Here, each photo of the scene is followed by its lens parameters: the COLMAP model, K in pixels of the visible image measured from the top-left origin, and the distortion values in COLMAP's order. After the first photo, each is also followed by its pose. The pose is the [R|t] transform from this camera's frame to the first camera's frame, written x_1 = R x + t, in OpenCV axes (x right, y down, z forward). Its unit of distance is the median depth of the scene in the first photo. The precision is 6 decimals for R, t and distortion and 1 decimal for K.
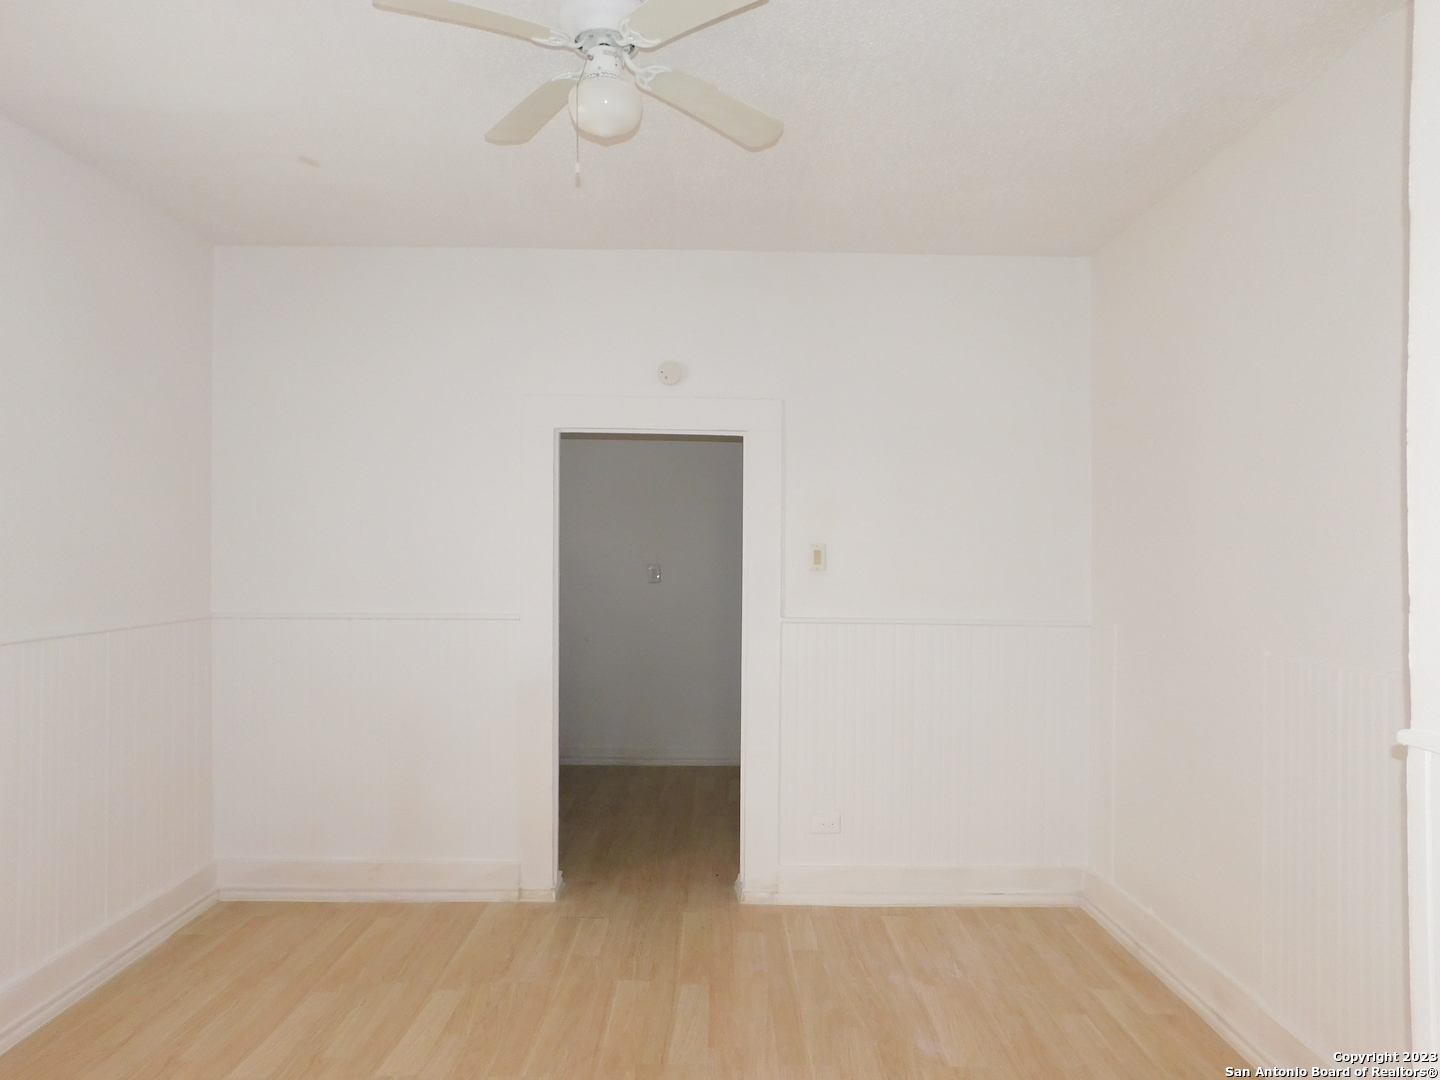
lens RADIAL K [[977.0, 0, 712.9], [0, 977.0, 538.0], [0, 0, 1]] dist [-0.051004, 0.053925]
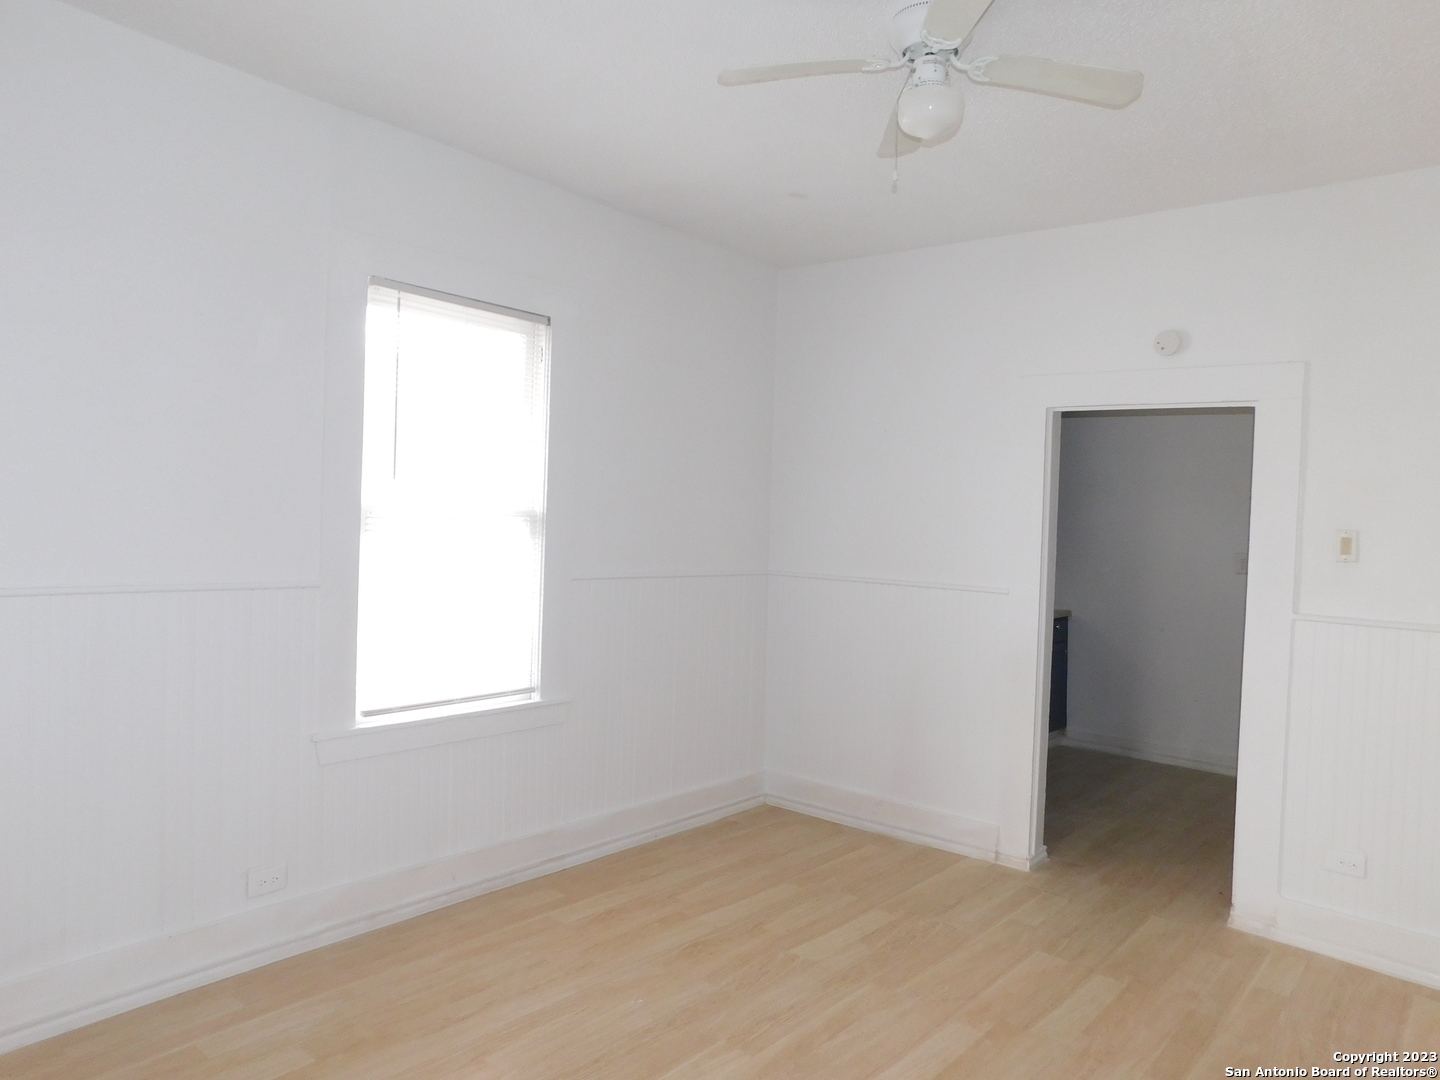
lens RADIAL K [[977.0, 0, 712.9], [0, 977.0, 538.0], [0, 0, 1]] dist [-0.051004, 0.053925]
pose [[0.760603, 0.037465, -0.648136, 0.233711], [-0.027553, 0.999297, 0.025429, 0.006689], [0.648633, -0.001484, 0.761100, 0.008406]]
